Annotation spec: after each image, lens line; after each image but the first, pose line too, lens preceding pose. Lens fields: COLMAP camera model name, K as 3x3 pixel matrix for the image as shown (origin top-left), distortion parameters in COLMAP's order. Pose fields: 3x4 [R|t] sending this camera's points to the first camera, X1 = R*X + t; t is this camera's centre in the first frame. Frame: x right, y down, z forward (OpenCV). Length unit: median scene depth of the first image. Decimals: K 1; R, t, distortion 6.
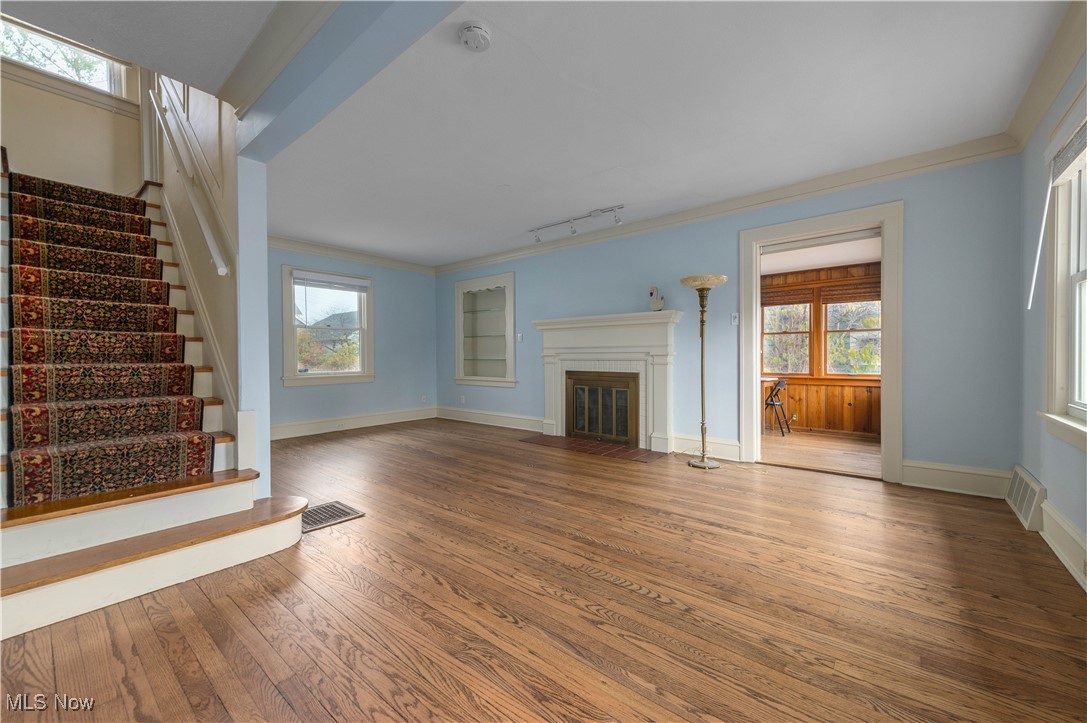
lens RADIAL K [[428.0, 0, 575.2], [0, 428.0, 364.2], [0, 0, 1]] dist [0.016702, -0.003967]
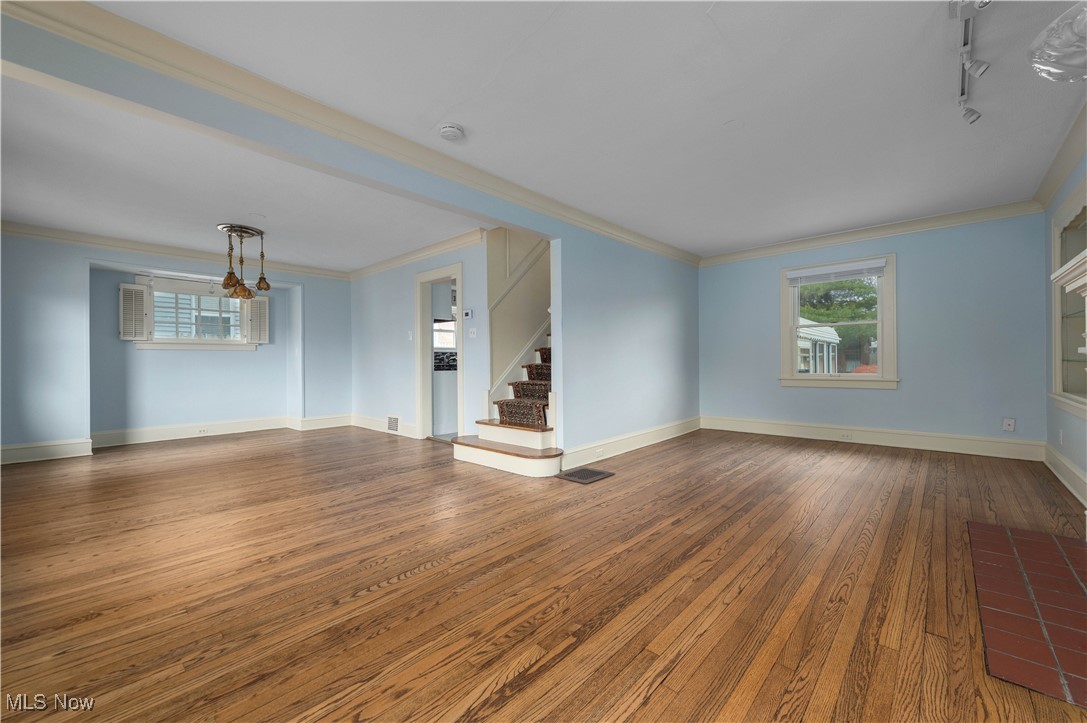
lens RADIAL K [[428.0, 0, 549.0], [0, 428.0, 366.1], [0, 0, 1]] dist [0.016702, -0.003967]
pose [[-0.088299, 0.022378, -0.995843, 0.829861], [-0.006169, 0.999716, 0.023012, -0.032132], [0.996075, 0.008176, -0.088135, 1.052832]]
